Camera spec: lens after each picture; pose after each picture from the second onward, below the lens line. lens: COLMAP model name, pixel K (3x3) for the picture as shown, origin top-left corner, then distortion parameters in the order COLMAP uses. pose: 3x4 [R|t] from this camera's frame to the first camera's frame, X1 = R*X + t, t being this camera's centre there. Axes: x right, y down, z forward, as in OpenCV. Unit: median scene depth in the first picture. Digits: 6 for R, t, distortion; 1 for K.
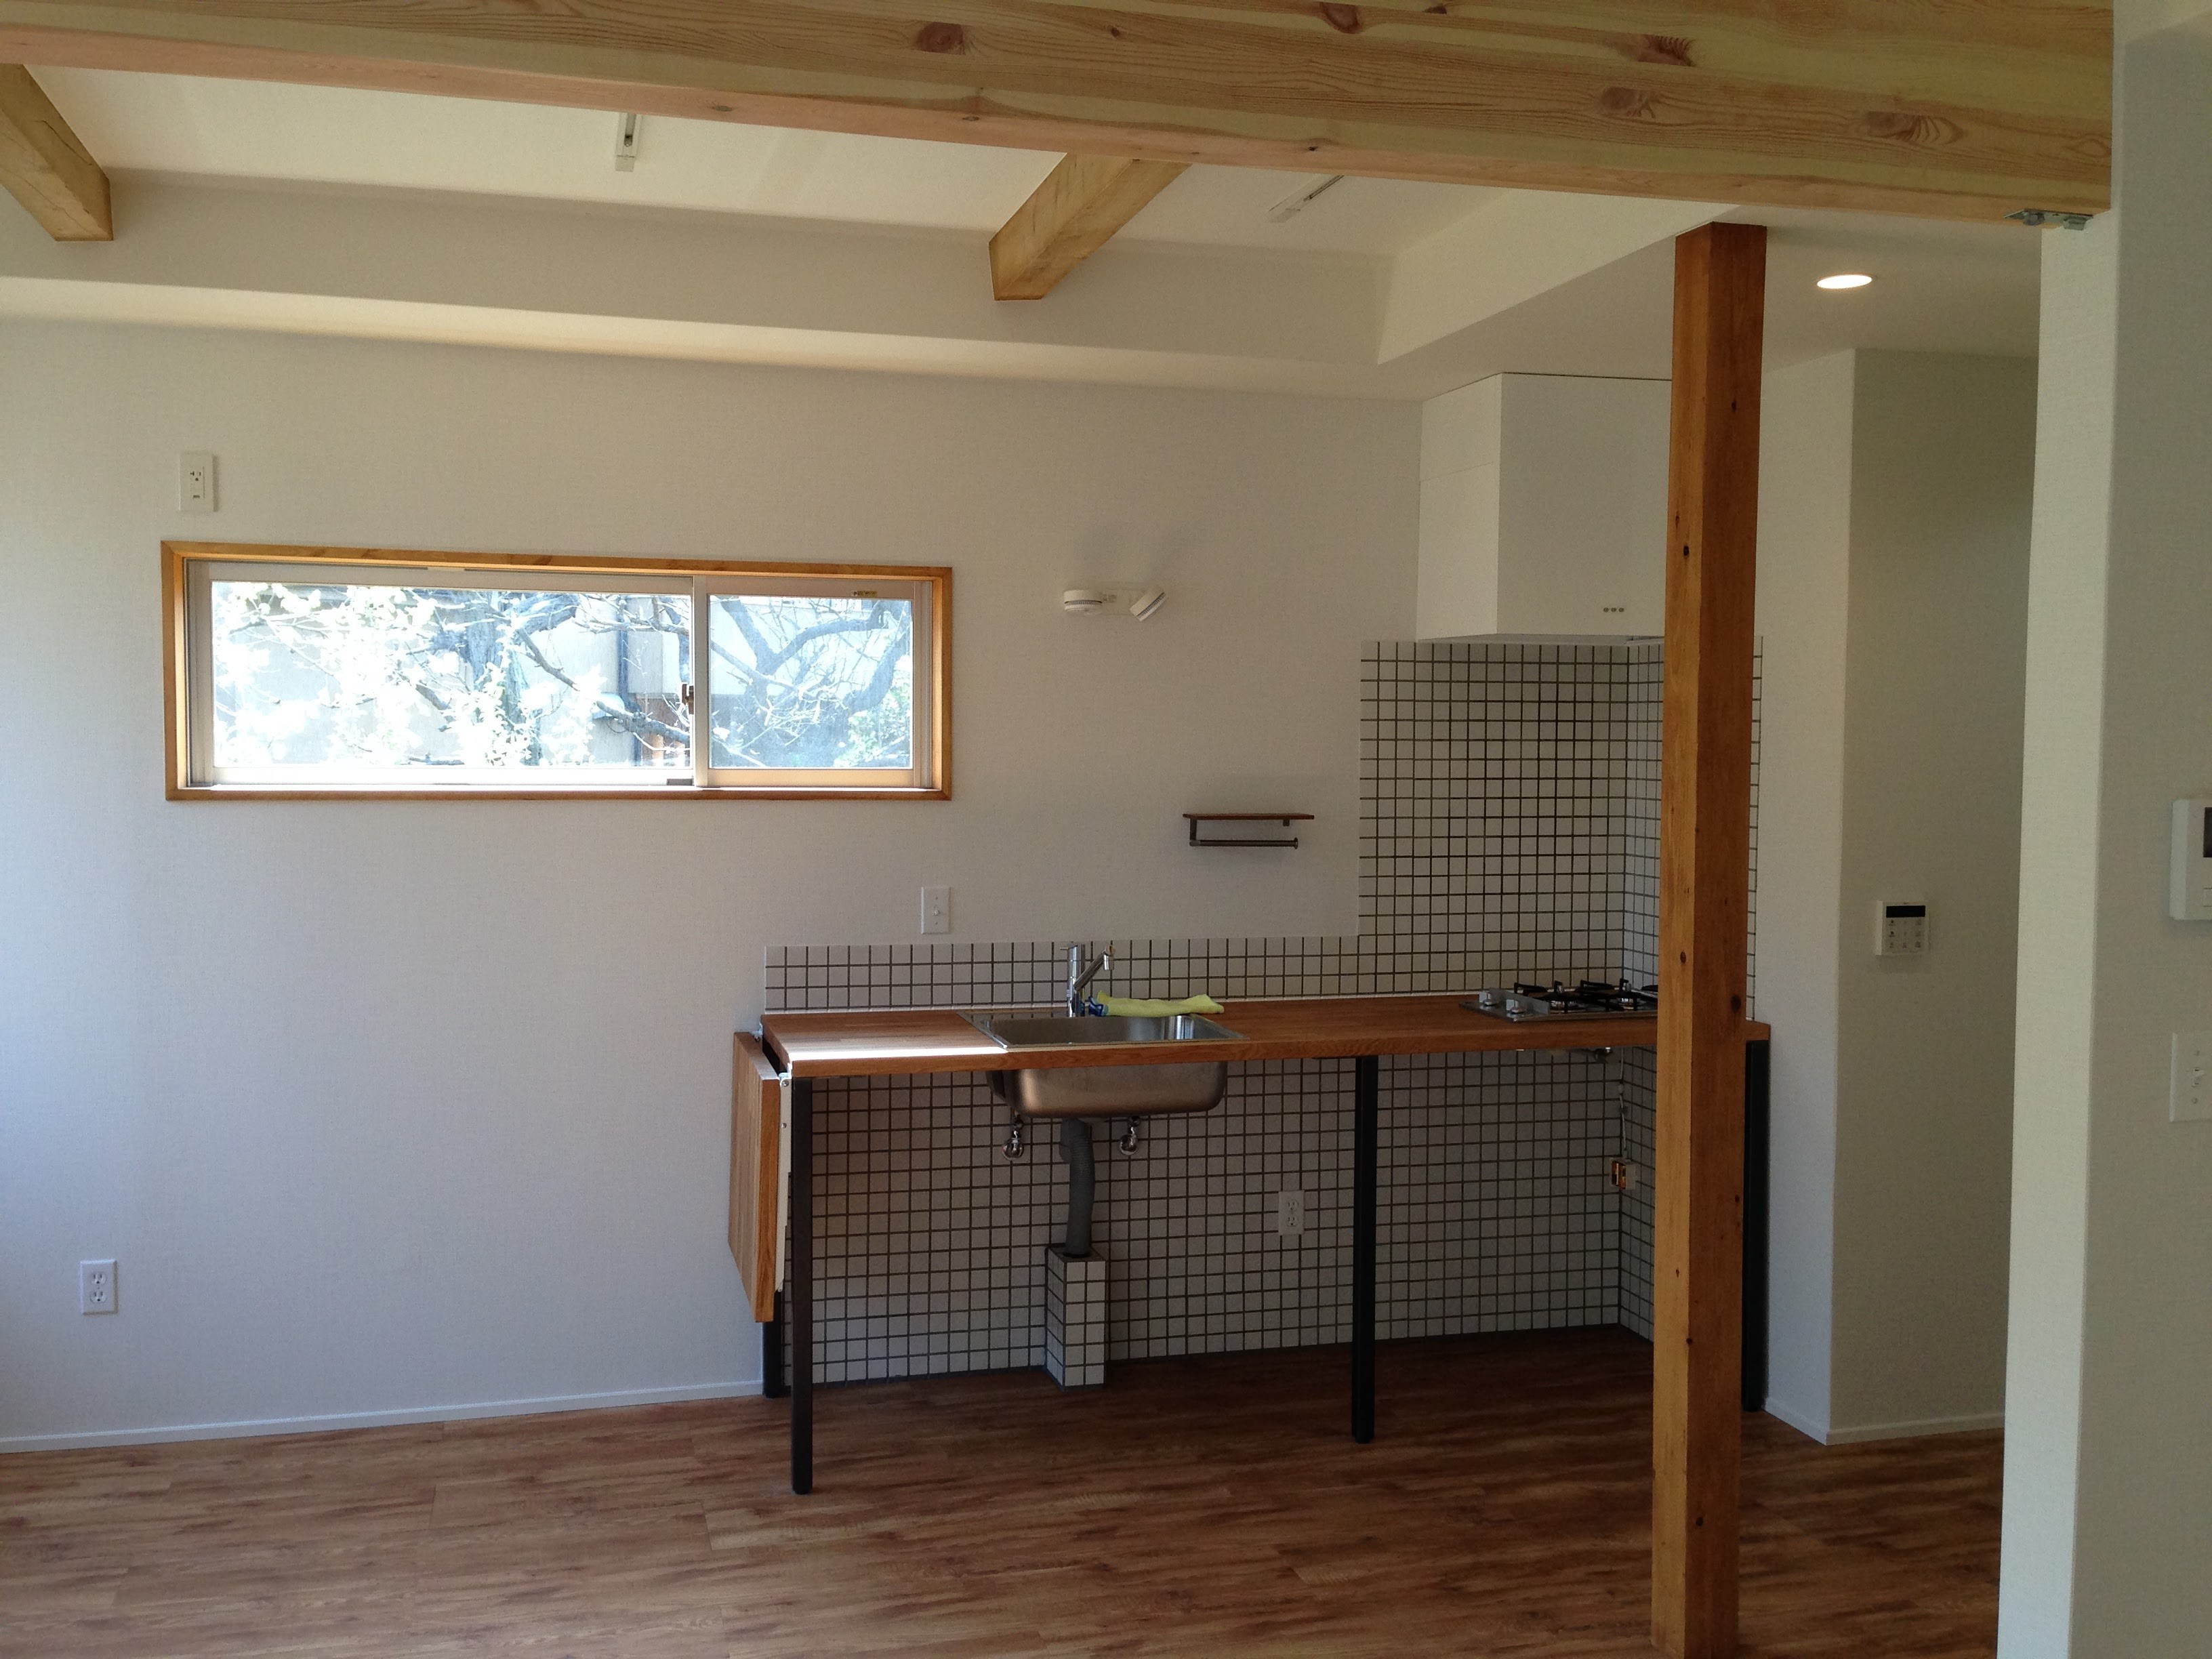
lens RADIAL K [[2072.0, 0, 1112.3], [0, 2072.0, 831.0], [0, 0, 1]] dist [0.064004, 0.000000]
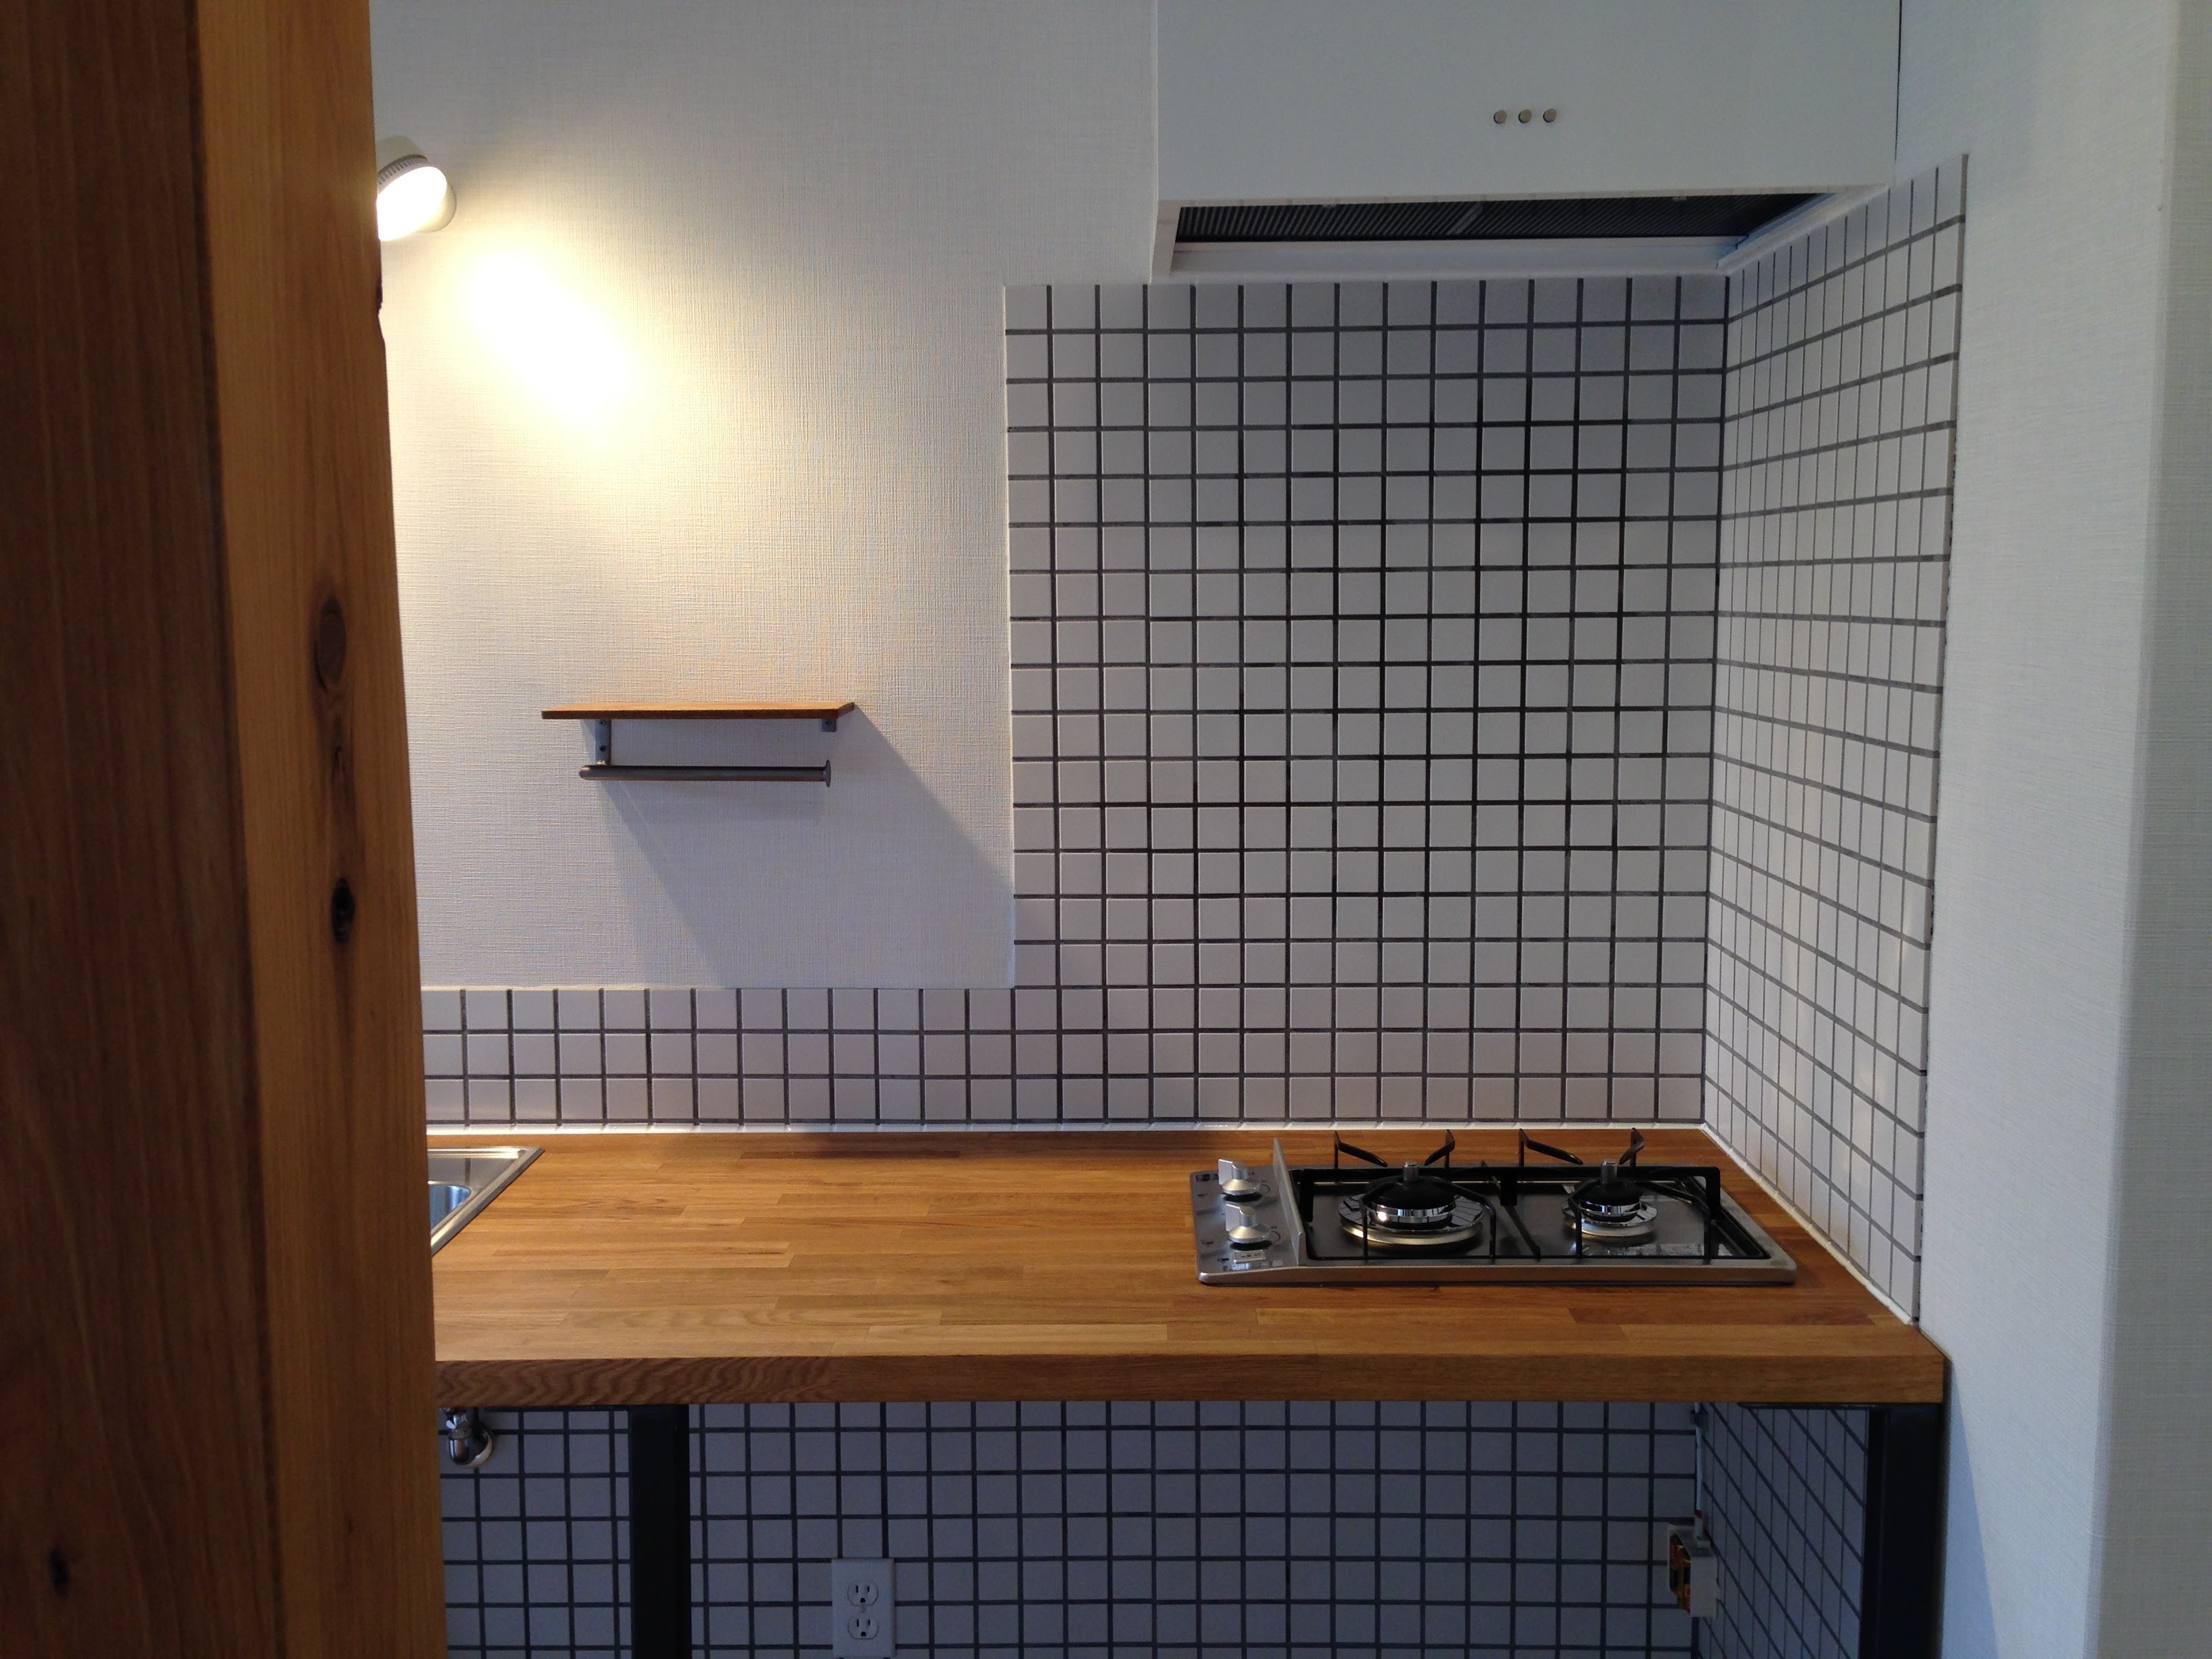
lens RADIAL K [[2072.0, 0, 1100.8], [0, 2072.0, 825.2], [0, 0, 1]] dist [0.064004, 0.000000]
pose [[0.959998, 0.019689, -0.279313, 0.250922], [-0.001475, 0.997867, 0.065270, -0.010756], [0.280002, -0.062247, 0.957979, 0.588898]]
